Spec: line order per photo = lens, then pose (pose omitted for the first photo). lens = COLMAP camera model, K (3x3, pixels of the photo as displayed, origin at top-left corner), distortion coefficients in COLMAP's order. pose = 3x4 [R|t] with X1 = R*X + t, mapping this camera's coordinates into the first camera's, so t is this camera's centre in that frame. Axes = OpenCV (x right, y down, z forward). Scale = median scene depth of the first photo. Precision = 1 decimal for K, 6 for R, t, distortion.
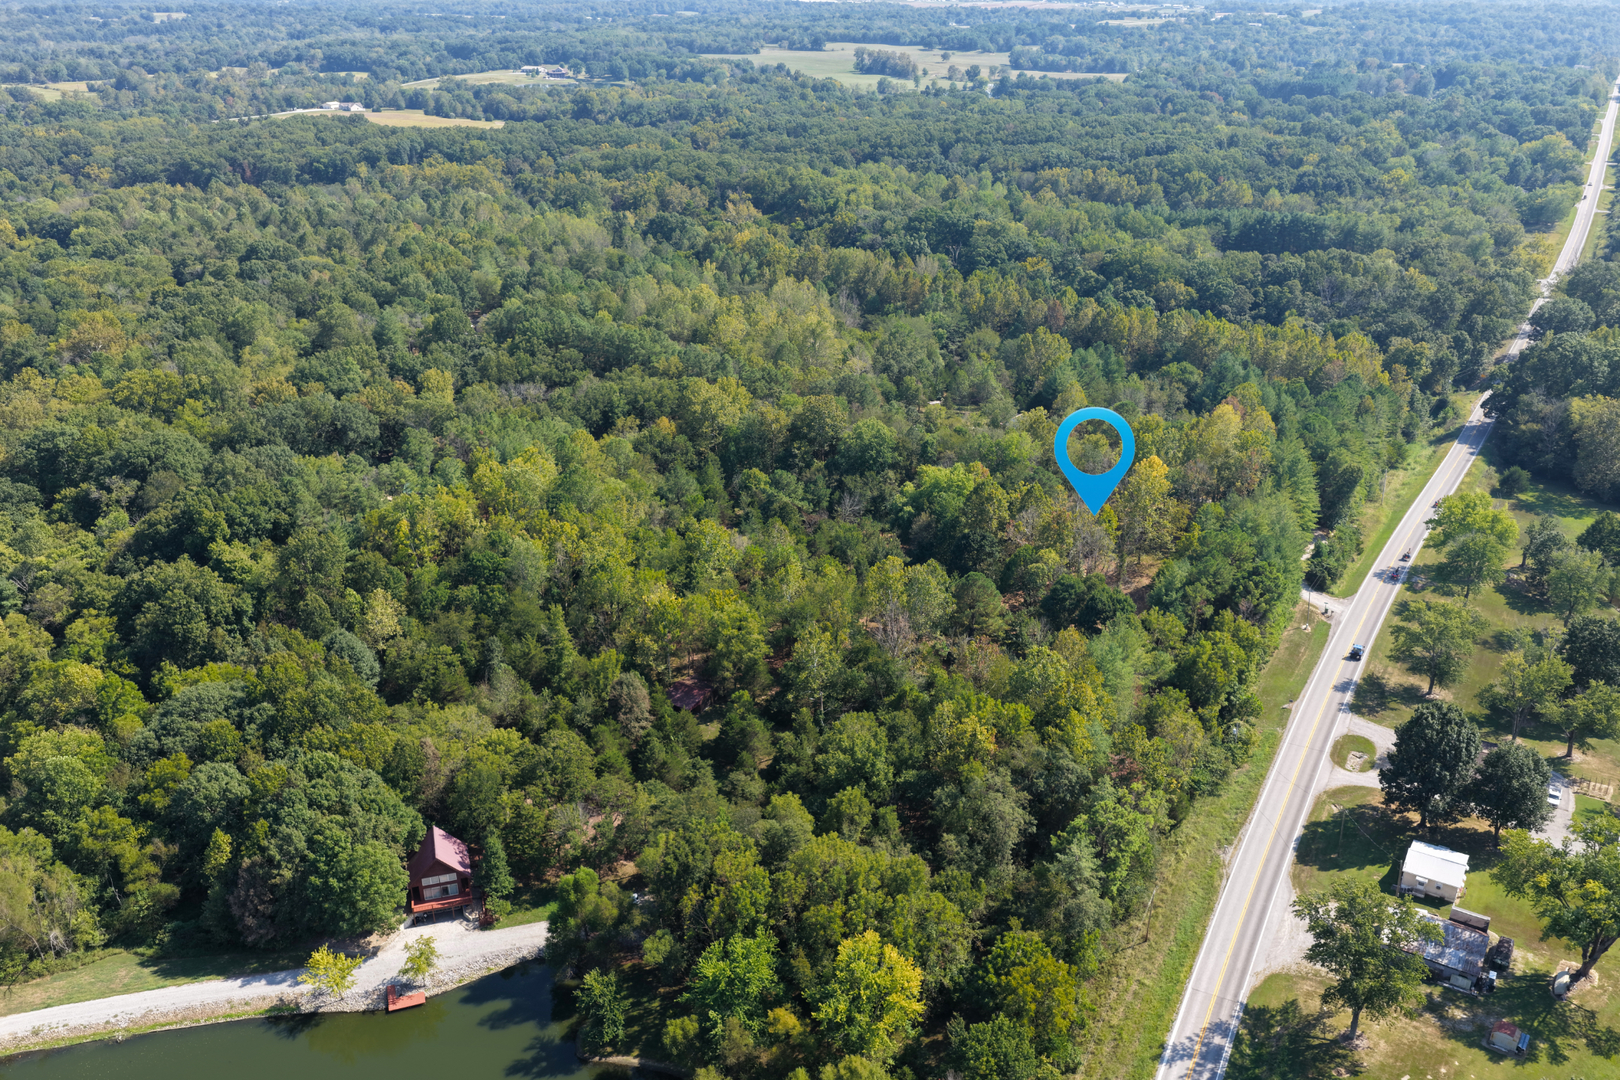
lens RADIAL K [[1341.0, 0, 809.4], [0, 1341.0, 542.7], [0, 0, 1]] dist [-0.015513, 0.045226]
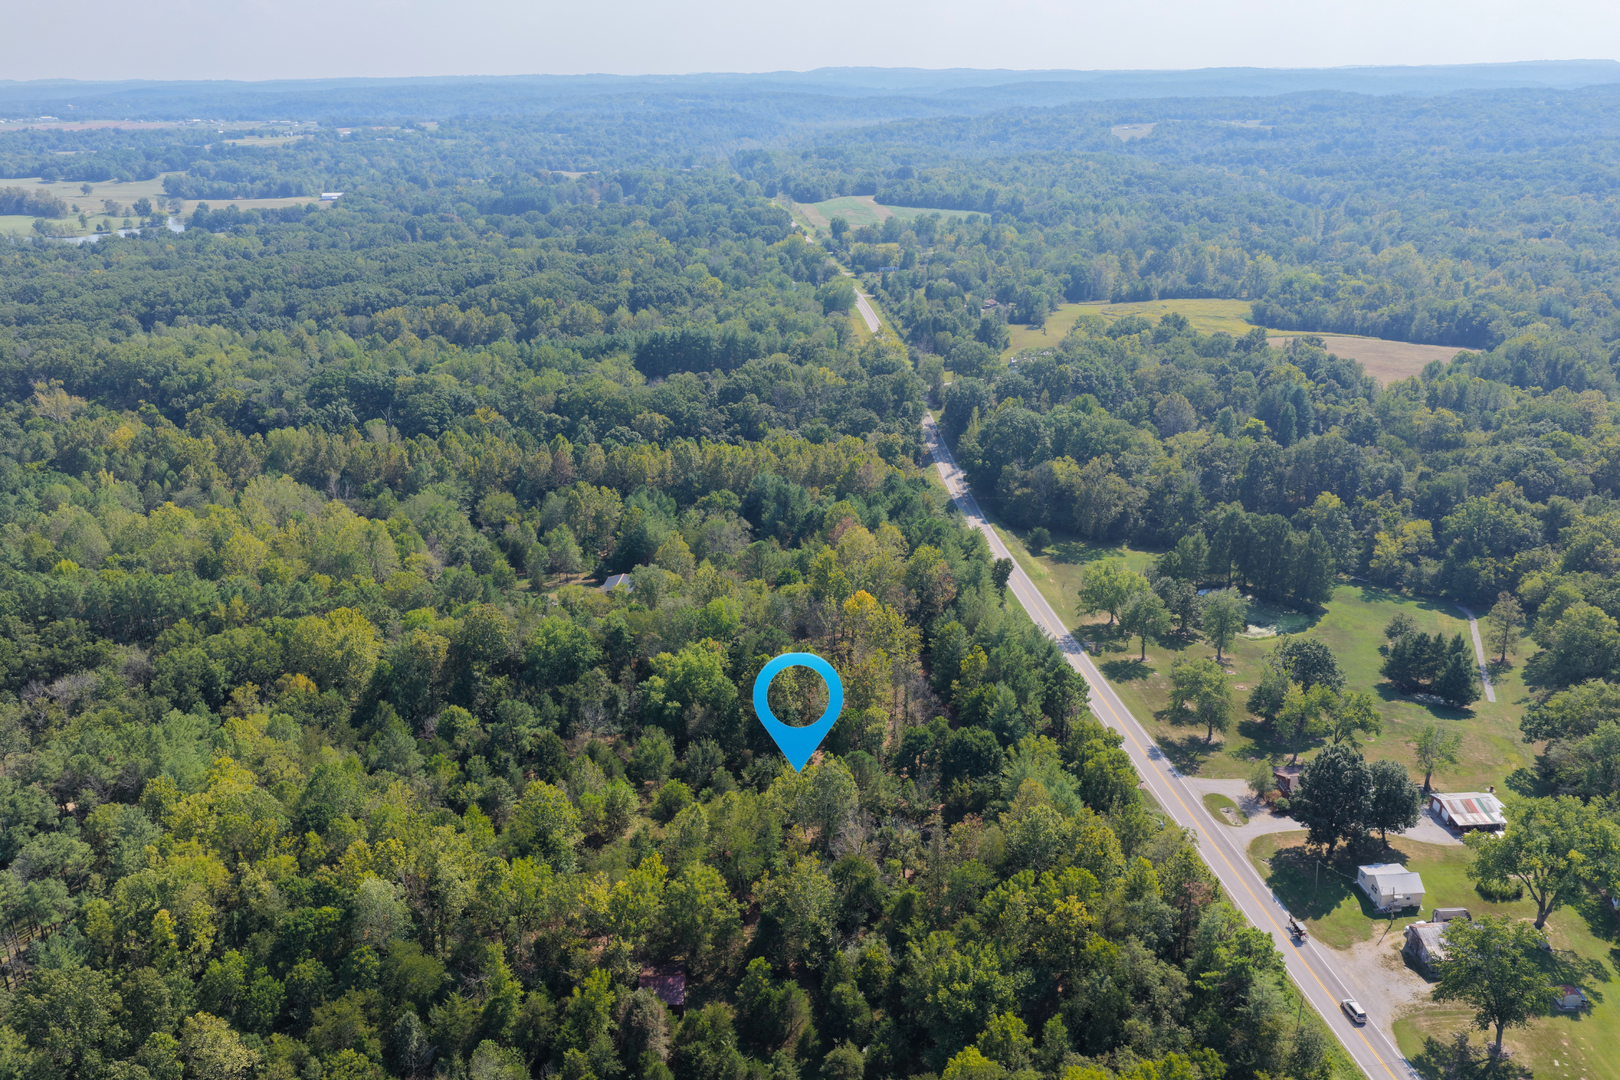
lens RADIAL K [[1341.0, 0, 809.4], [0, 1341.0, 542.7], [0, 0, 1]] dist [-0.015513, 0.045226]
pose [[0.807143, -0.205409, 0.553469, -0.218252], [0.245157, 0.969481, 0.002283, -0.071967], [-0.537046, 0.133844, 0.832867, 0.097713]]
